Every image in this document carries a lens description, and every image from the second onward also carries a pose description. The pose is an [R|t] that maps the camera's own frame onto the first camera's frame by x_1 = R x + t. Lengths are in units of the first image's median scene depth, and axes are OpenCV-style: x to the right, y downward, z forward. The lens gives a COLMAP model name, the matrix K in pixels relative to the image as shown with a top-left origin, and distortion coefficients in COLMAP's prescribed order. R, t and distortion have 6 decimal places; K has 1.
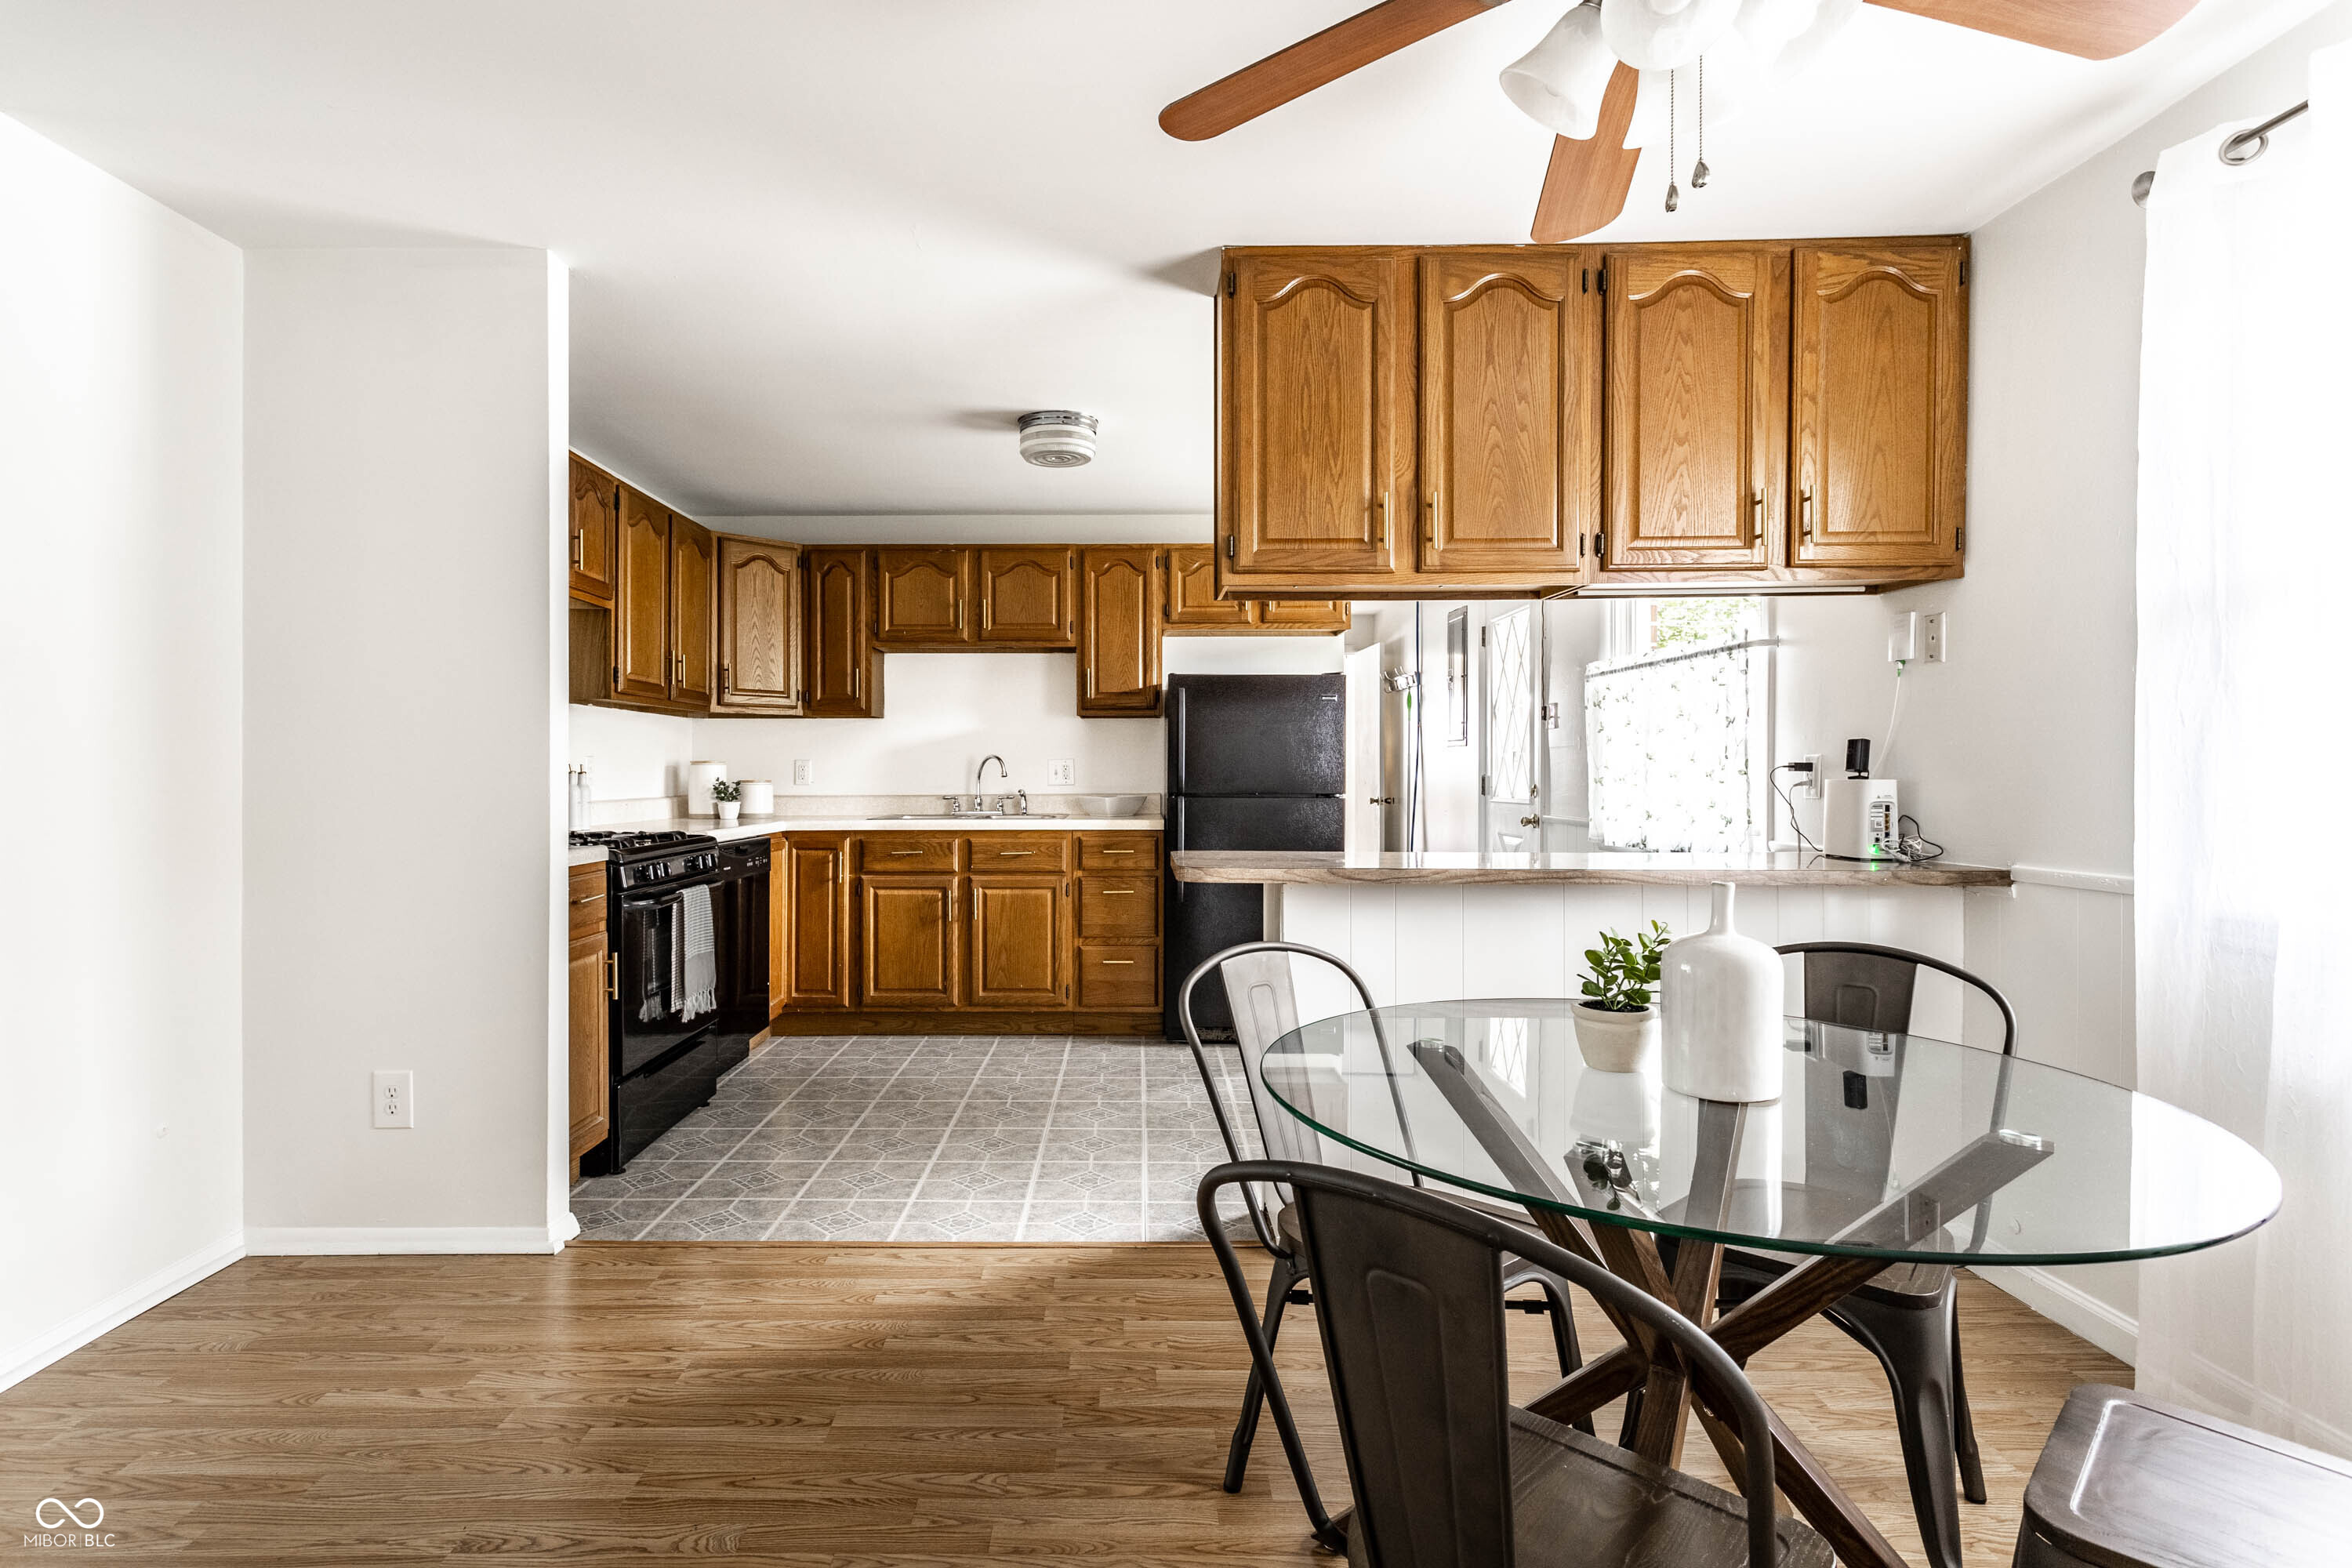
lens RADIAL K [[1194.4, 0, 1130.2], [0, 1194.4, 778.4], [0, 0, 1]] dist [-0.002866, 0.000553]
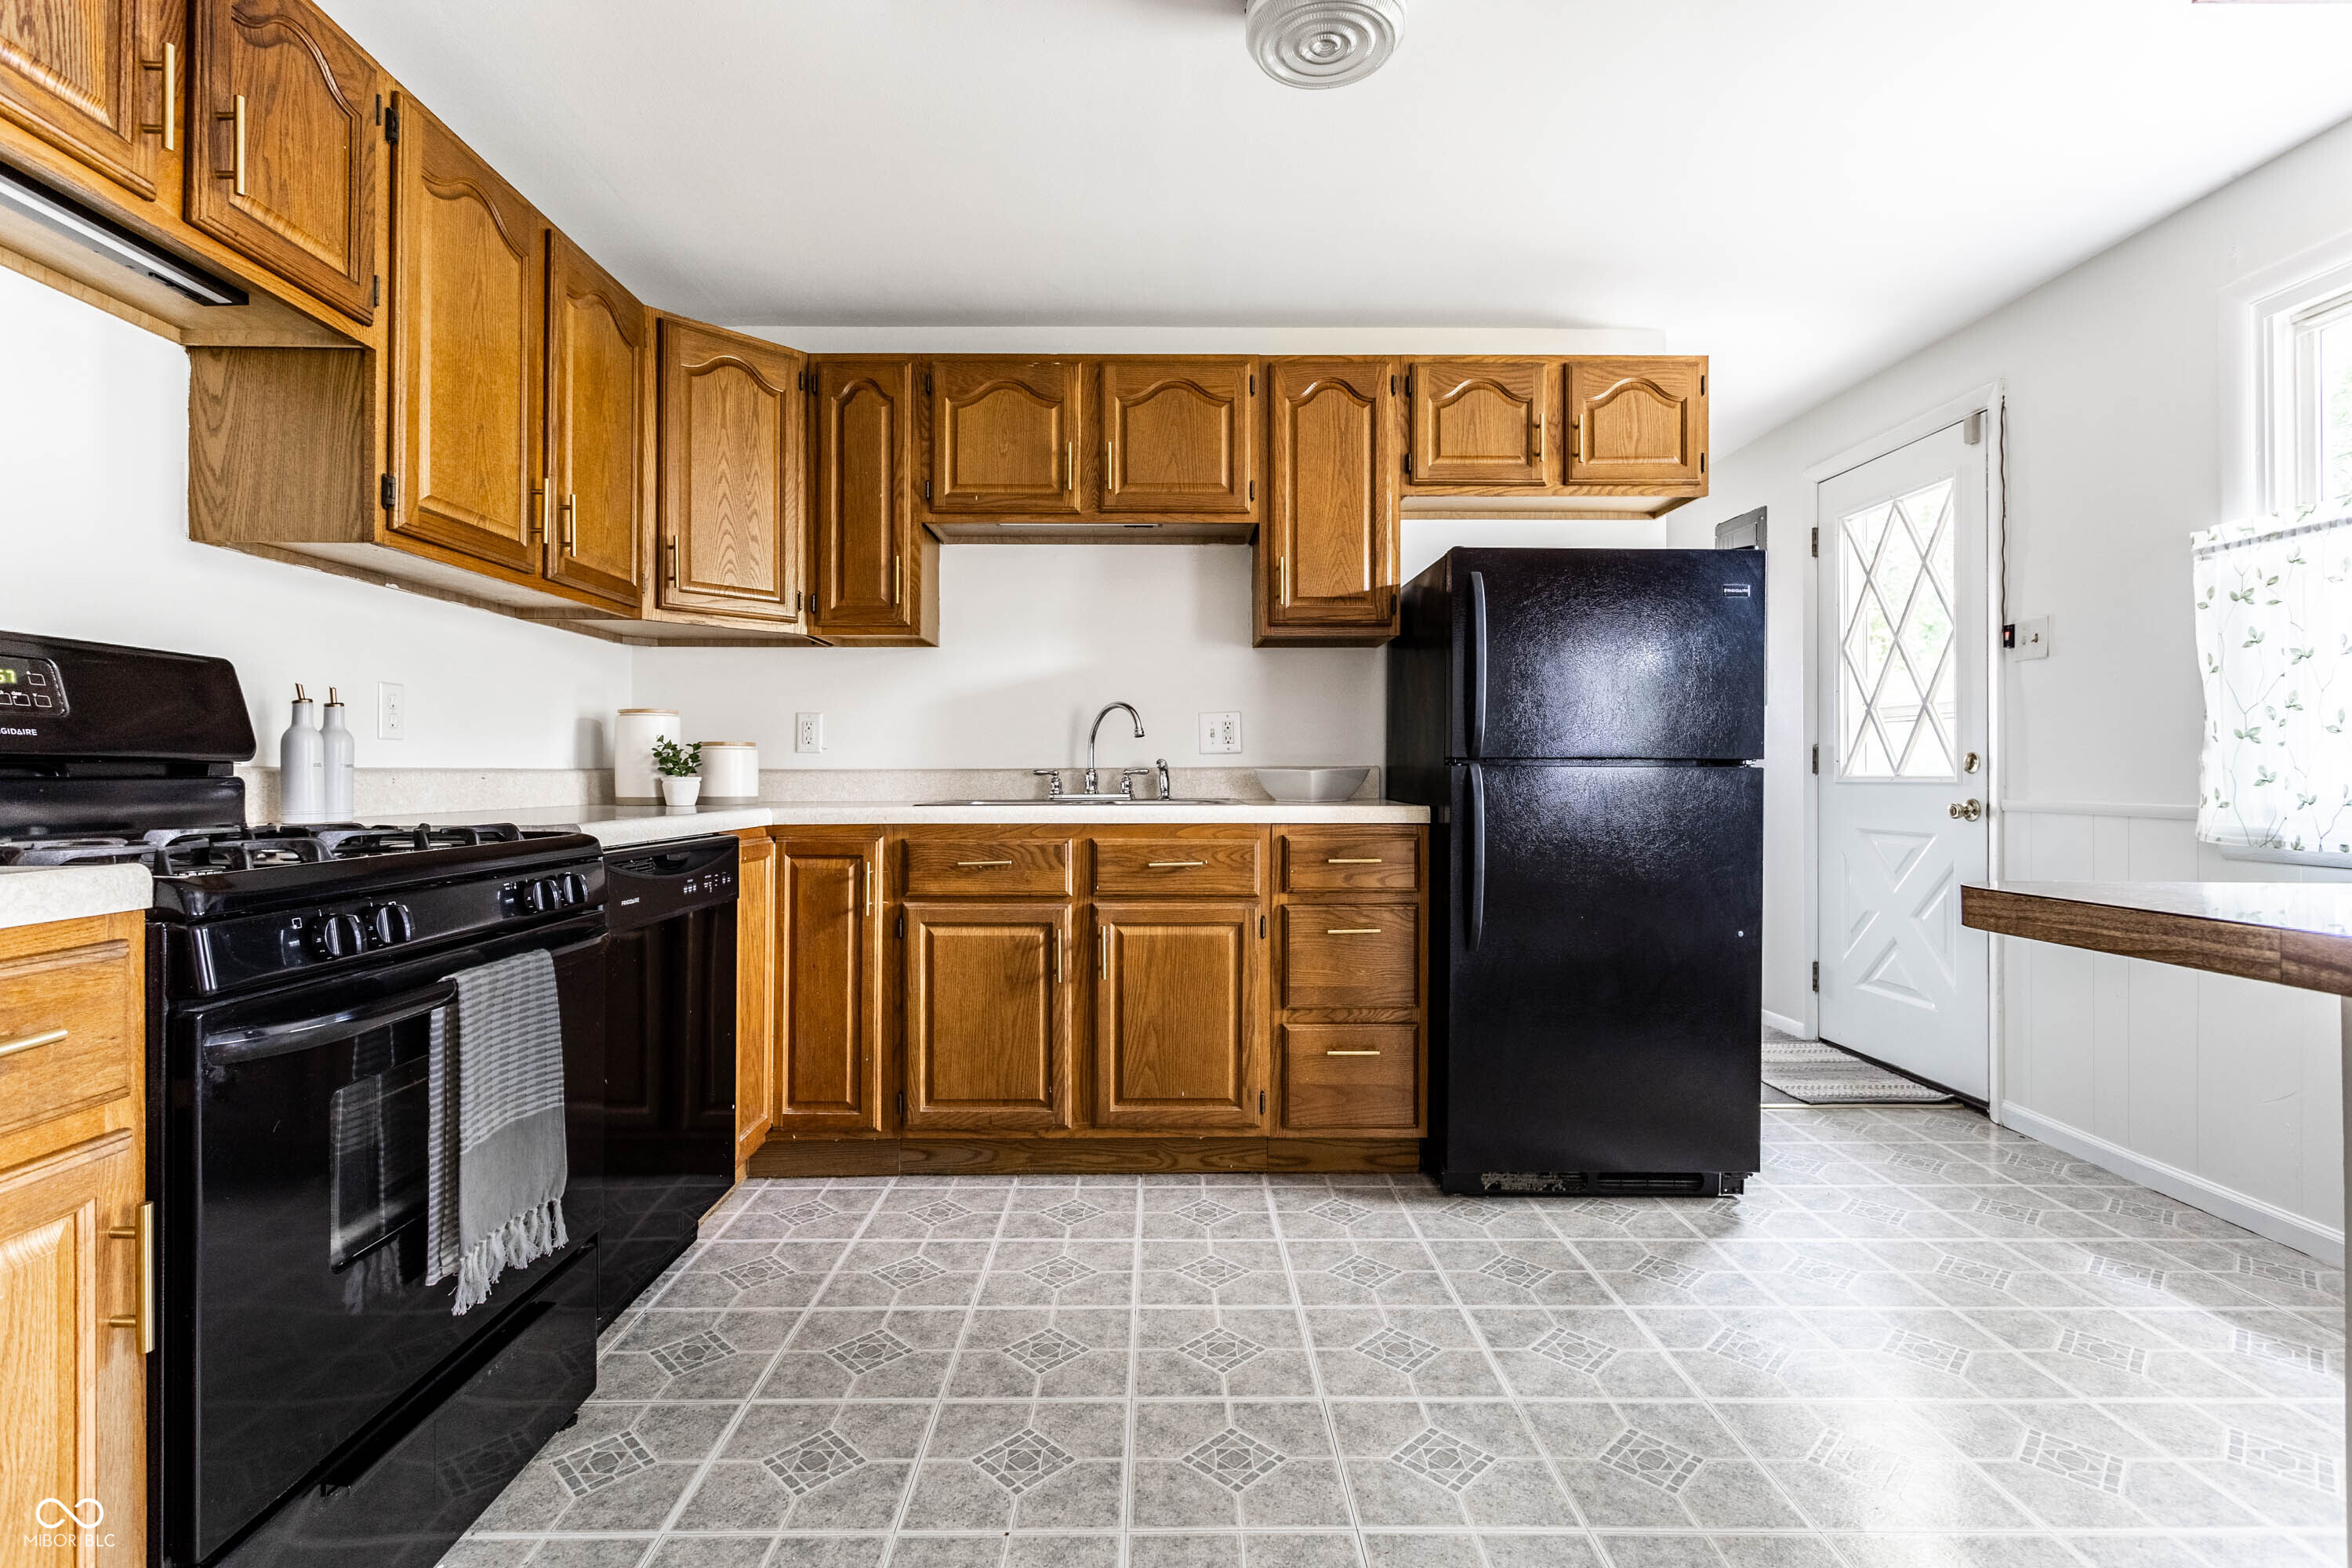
lens RADIAL K [[1099.6, 0, 1170.4], [0, 1099.6, 771.7], [0, 0, 1]] dist [-0.007292, 0.001641]
pose [[0.999655, 0.001527, 0.026230, -0.109274], [-0.001349, 0.999976, -0.006808, 0.021336], [-0.026239, 0.006770, 0.999633, 0.459961]]
